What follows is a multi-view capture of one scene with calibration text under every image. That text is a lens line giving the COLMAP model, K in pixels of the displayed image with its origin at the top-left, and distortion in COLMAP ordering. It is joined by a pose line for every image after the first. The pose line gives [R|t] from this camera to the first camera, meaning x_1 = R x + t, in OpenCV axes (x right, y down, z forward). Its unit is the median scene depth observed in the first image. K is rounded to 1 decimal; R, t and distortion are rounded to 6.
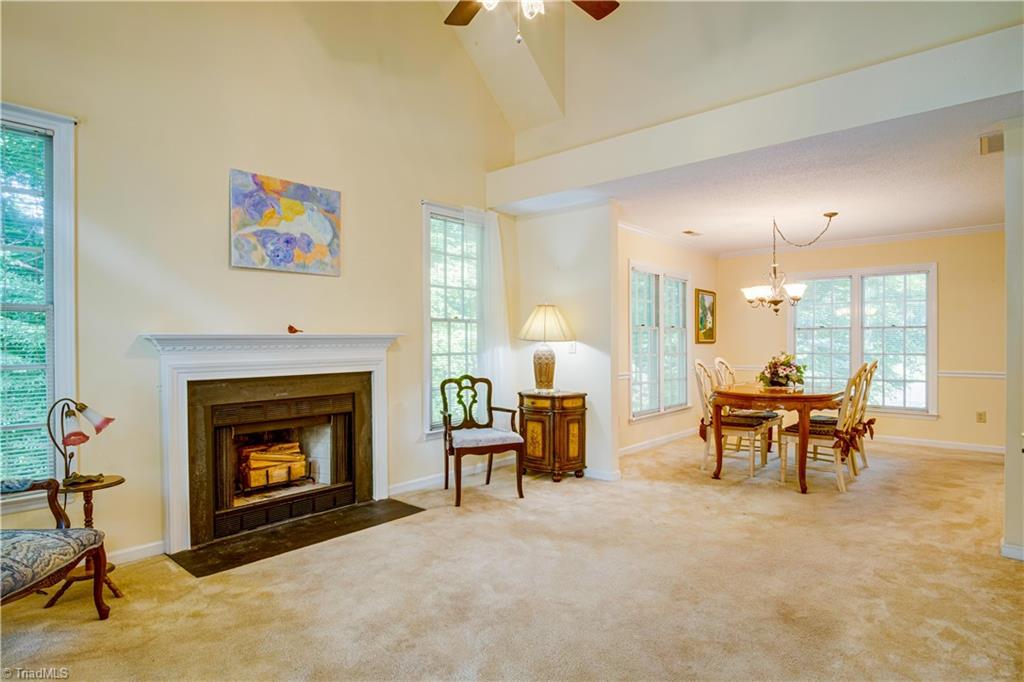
lens RADIAL K [[547.9, 0, 507.5], [0, 547.9, 344.4], [0, 0, 1]] dist [-0.029317, 0.007682]
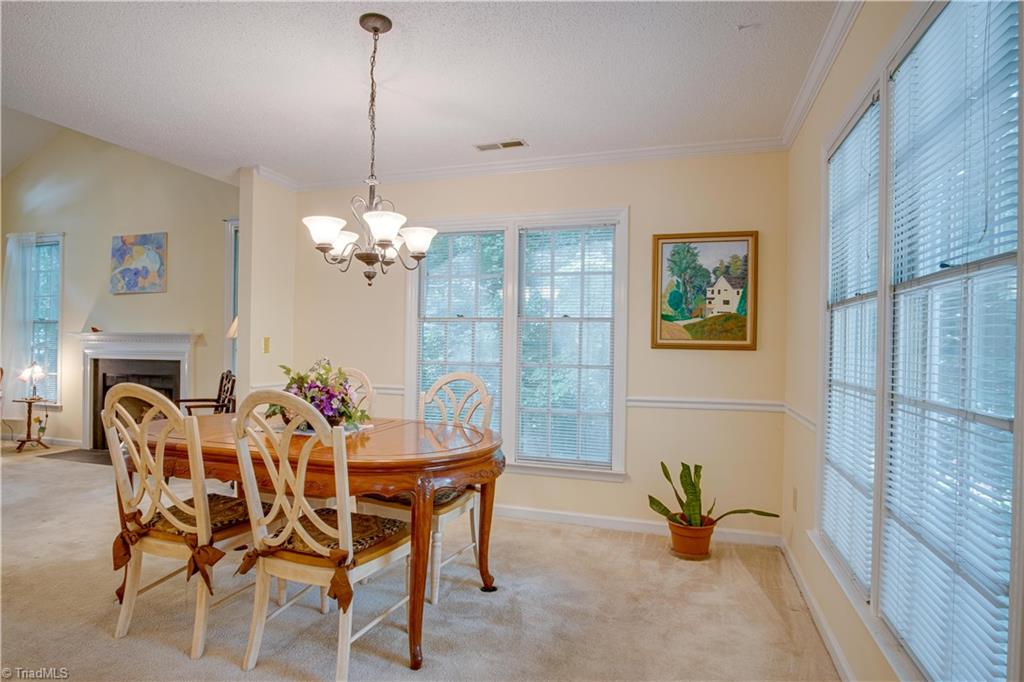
lens RADIAL K [[547.9, 0, 506.8], [0, 547.9, 343.8], [0, 0, 1]] dist [-0.029317, 0.007682]
pose [[0.404866, 0.008388, -0.914337, 1.364450], [-0.017235, 0.999850, 0.001541, -0.007413], [0.914213, 0.015135, 0.404950, 1.267160]]
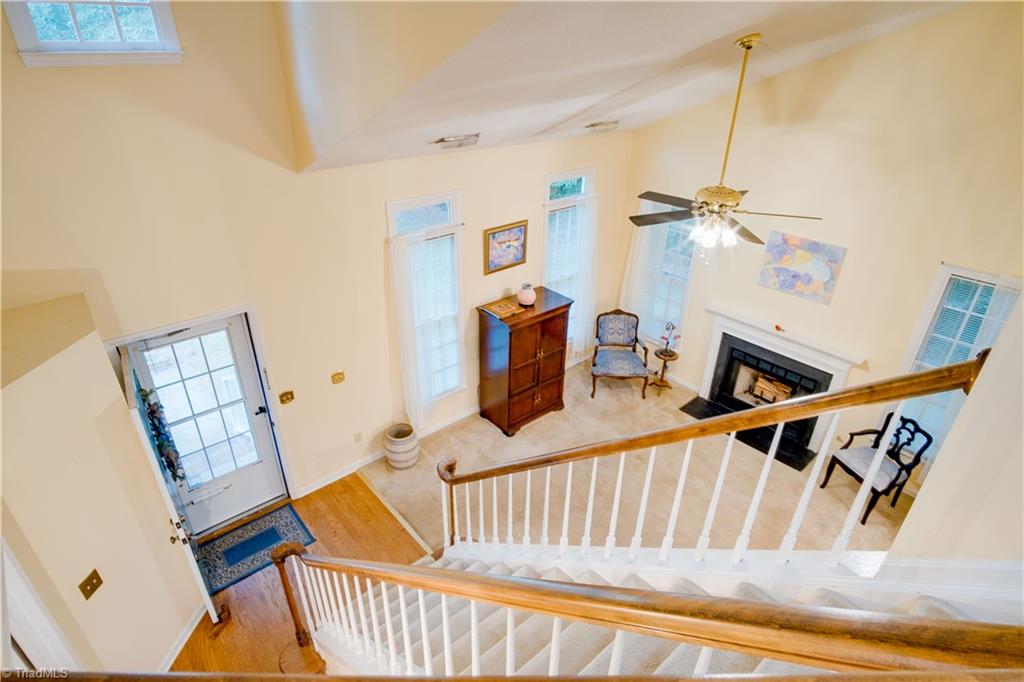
lens RADIAL K [[547.9, 0, 508.4], [0, 547.9, 338.1], [0, 0, 1]] dist [-0.029317, 0.007682]
pose [[-0.121983, 0.469831, -0.874288, 1.086323], [-0.019726, 0.879545, 0.475408, -0.716950], [0.992336, 0.075238, -0.098021, 0.326044]]
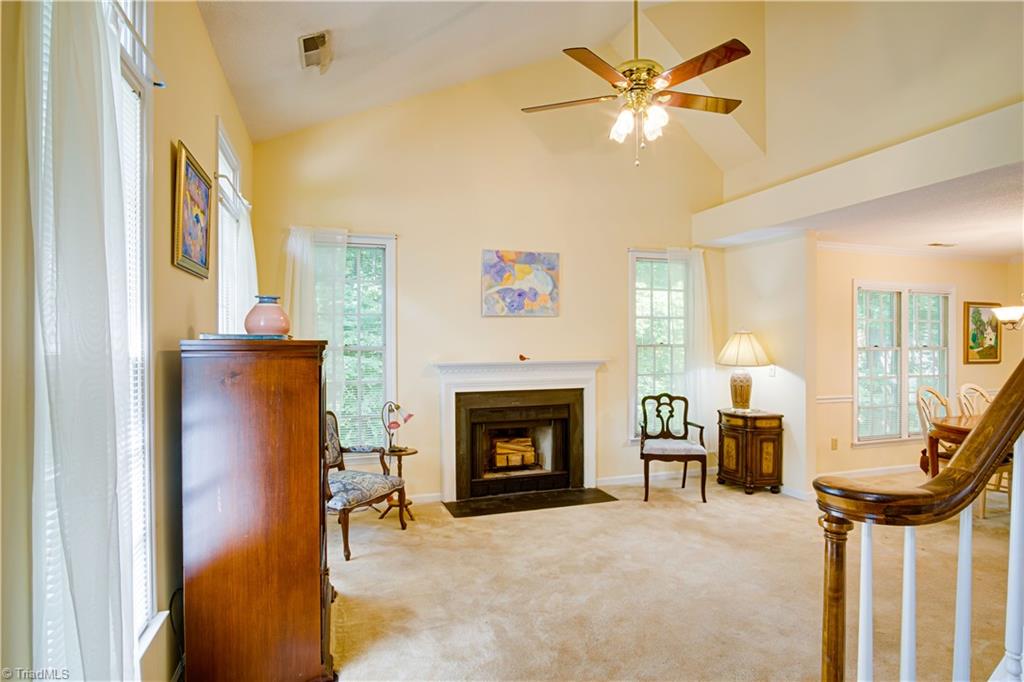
lens RADIAL K [[547.9, 0, 508.5], [0, 547.9, 344.2], [0, 0, 1]] dist [-0.029317, 0.007682]
pose [[0.866508, 0.004862, -0.499140, 0.260679], [-0.004254, 0.999988, 0.002357, -0.060542], [0.499146, 0.000081, 0.866518, -0.225611]]
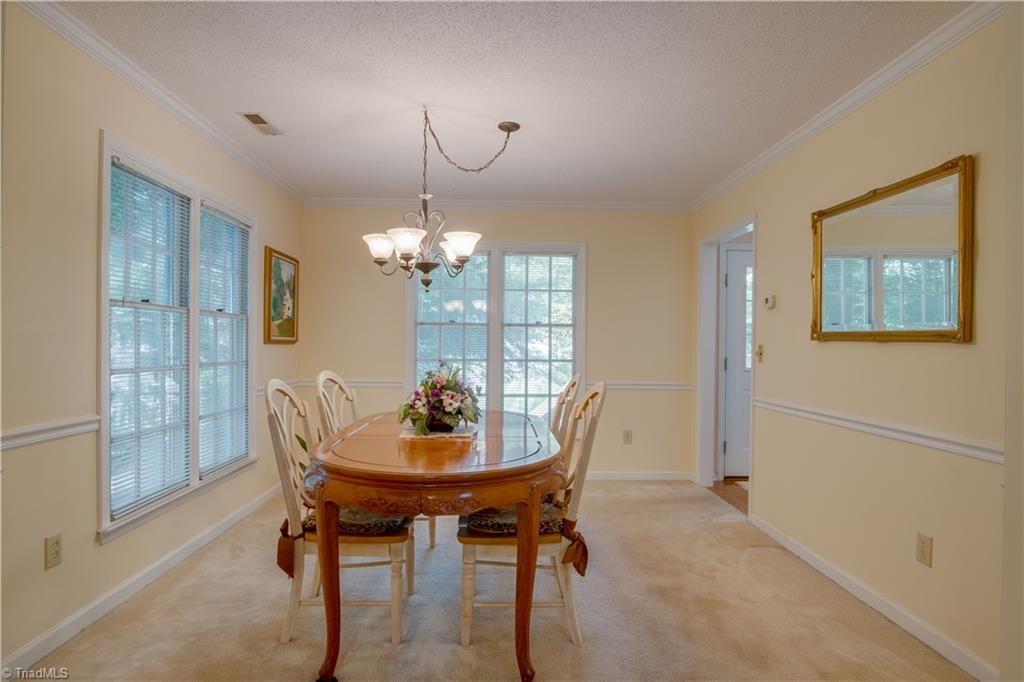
lens RADIAL K [[547.9, 0, 496.7], [0, 547.9, 348.6], [0, 0, 1]] dist [-0.029317, 0.007682]
pose [[0.734150, 0.006168, 0.678960, 0.254433], [-0.010760, 0.999939, 0.002551, -0.000477], [-0.678902, -0.009178, 0.734171, 0.779671]]
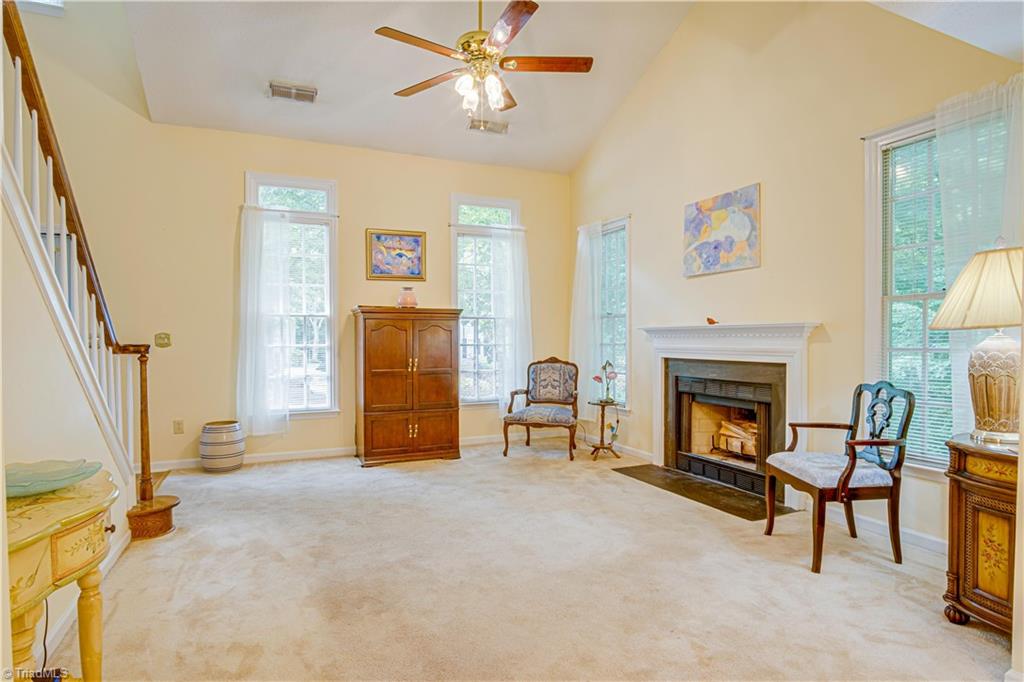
lens RADIAL K [[547.9, 0, 508.1], [0, 547.9, 341.3], [0, 0, 1]] dist [-0.029317, 0.007682]
pose [[-0.405540, 0.016276, -0.913932, 0.819291], [0.002372, 0.999857, 0.016754, -0.004400], [0.914074, 0.004627, -0.405521, 1.004041]]
